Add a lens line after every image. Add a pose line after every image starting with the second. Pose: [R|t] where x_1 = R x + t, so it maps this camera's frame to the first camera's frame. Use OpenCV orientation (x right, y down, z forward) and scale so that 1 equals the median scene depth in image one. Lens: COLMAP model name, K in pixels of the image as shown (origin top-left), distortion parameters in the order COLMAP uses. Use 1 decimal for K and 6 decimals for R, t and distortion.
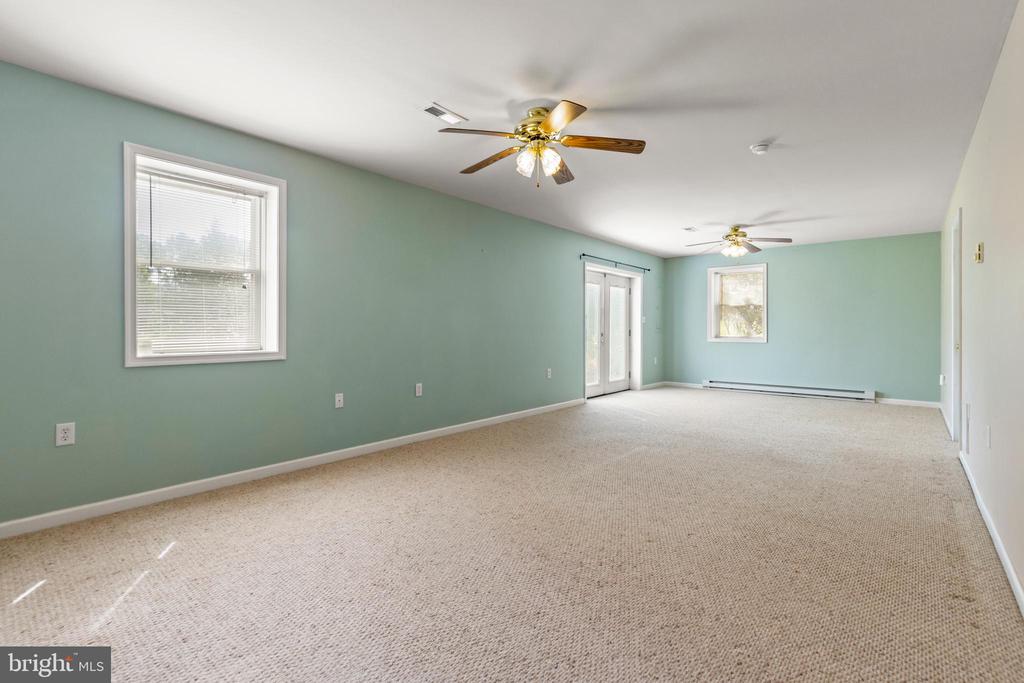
lens RADIAL K [[474.1, 0, 512.1], [0, 474.1, 333.6], [0, 0, 1]] dist [0.008829, -0.000195]
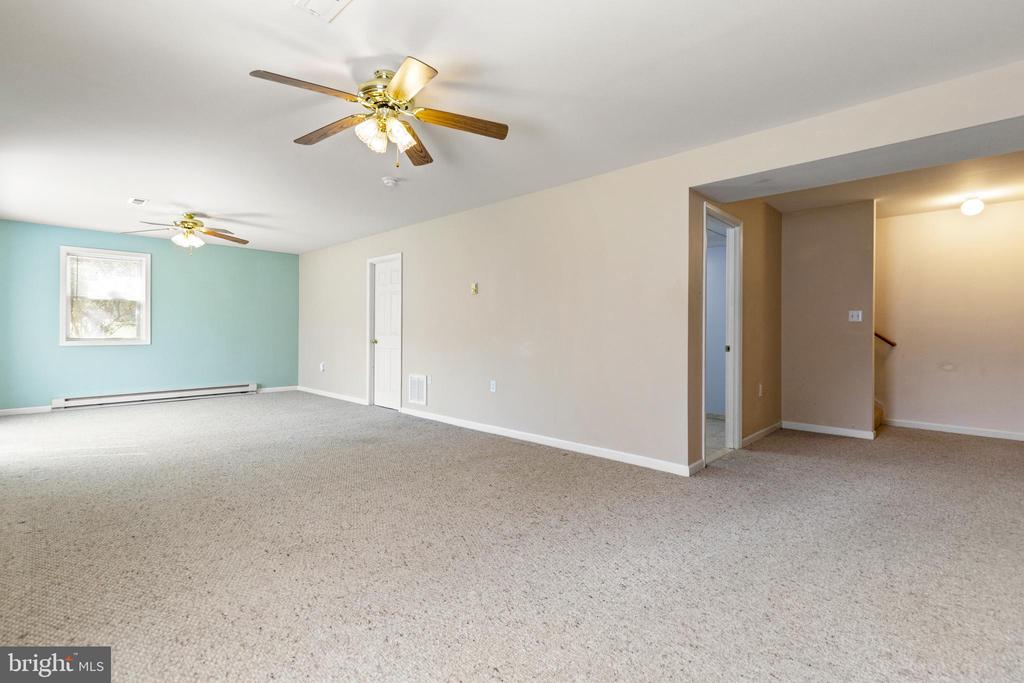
lens RADIAL K [[474.1, 0, 512.1], [0, 474.1, 336.2], [0, 0, 1]] dist [0.008829, -0.000195]
pose [[0.055149, -0.013306, 0.998389, -0.342030], [0.006165, 0.999897, 0.012985, -0.004092], [-0.998459, 0.005439, 0.055225, 0.315901]]
